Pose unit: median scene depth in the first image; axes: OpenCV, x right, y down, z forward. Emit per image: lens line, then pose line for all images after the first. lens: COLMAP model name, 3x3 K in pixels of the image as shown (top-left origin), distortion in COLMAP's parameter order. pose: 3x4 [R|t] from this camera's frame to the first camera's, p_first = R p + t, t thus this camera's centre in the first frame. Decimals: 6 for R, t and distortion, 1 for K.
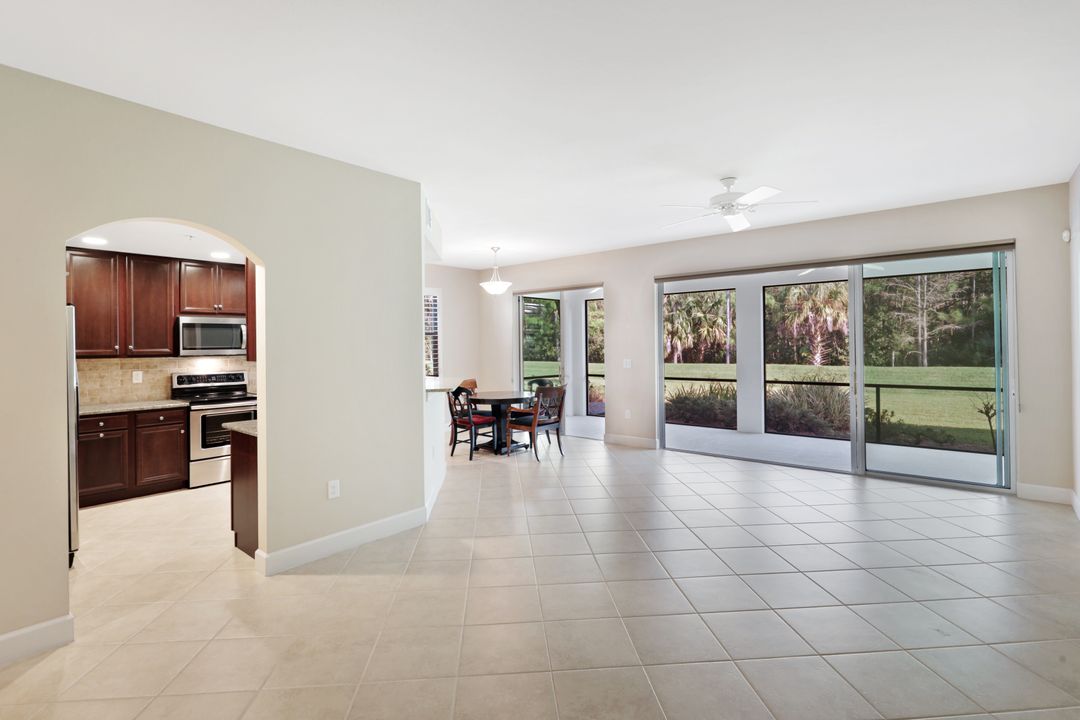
lens RADIAL K [[513.3, 0, 536.5], [0, 513.3, 342.5], [0, 0, 1]] dist [-0.001385, -0.000611]
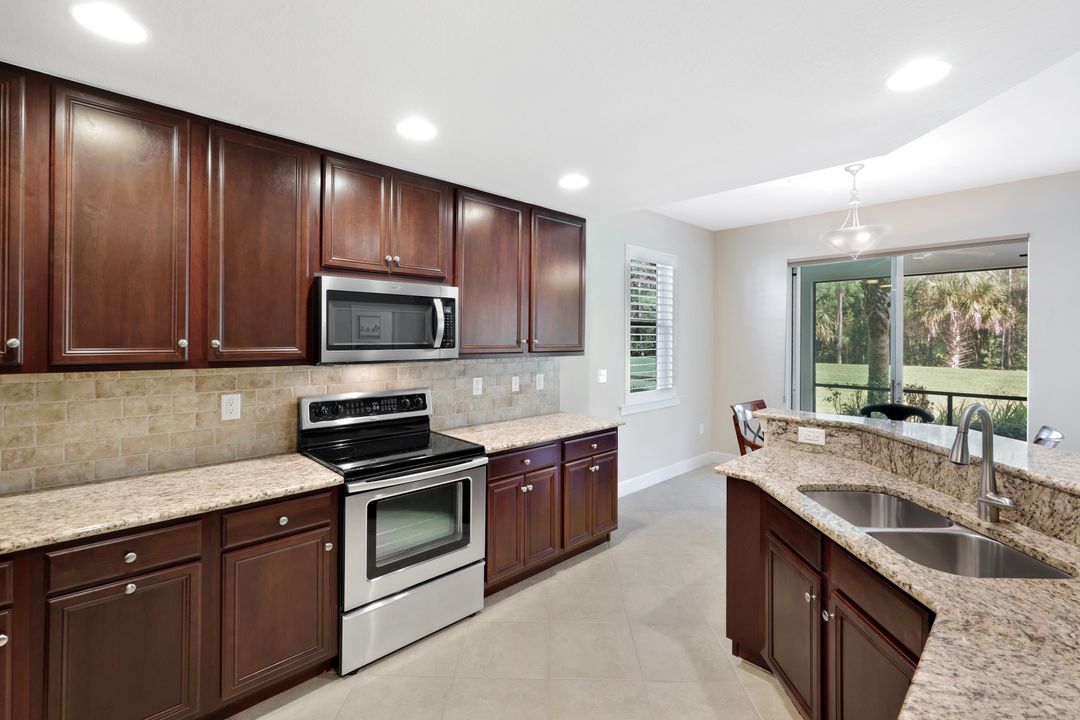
lens RADIAL K [[475.2, 0, 542.7], [0, 475.2, 336.9], [0, 0, 1]] dist [0.002512, 0.000251]
pose [[0.995127, 0.013994, -0.097605, -0.454095], [-0.013969, 0.999902, 0.000933, 0.000109], [0.097609, 0.000435, 0.995225, 0.595419]]
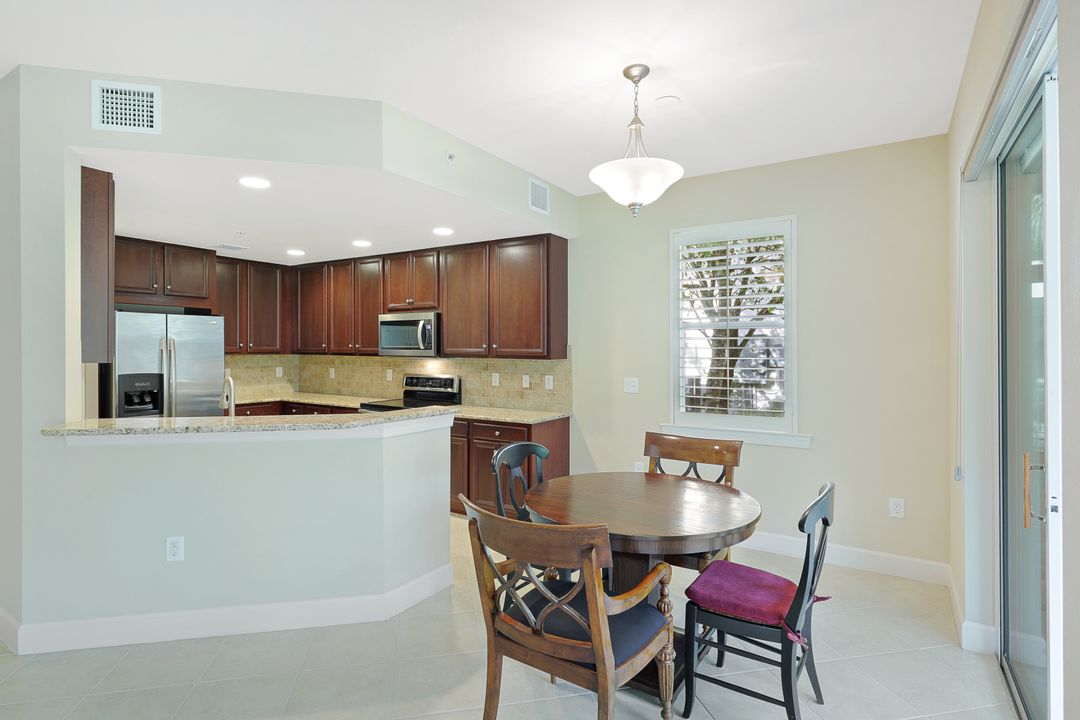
lens RADIAL K [[549.6, 0, 540.0], [0, 549.6, 360.0], [0, 0, 1]] dist [0.003484, 0.000525]
pose [[0.141218, 0.037155, -0.989281, 0.358526], [-0.002693, 0.999306, 0.037147, -0.004644], [0.989975, -0.002582, 0.141220, 1.131174]]
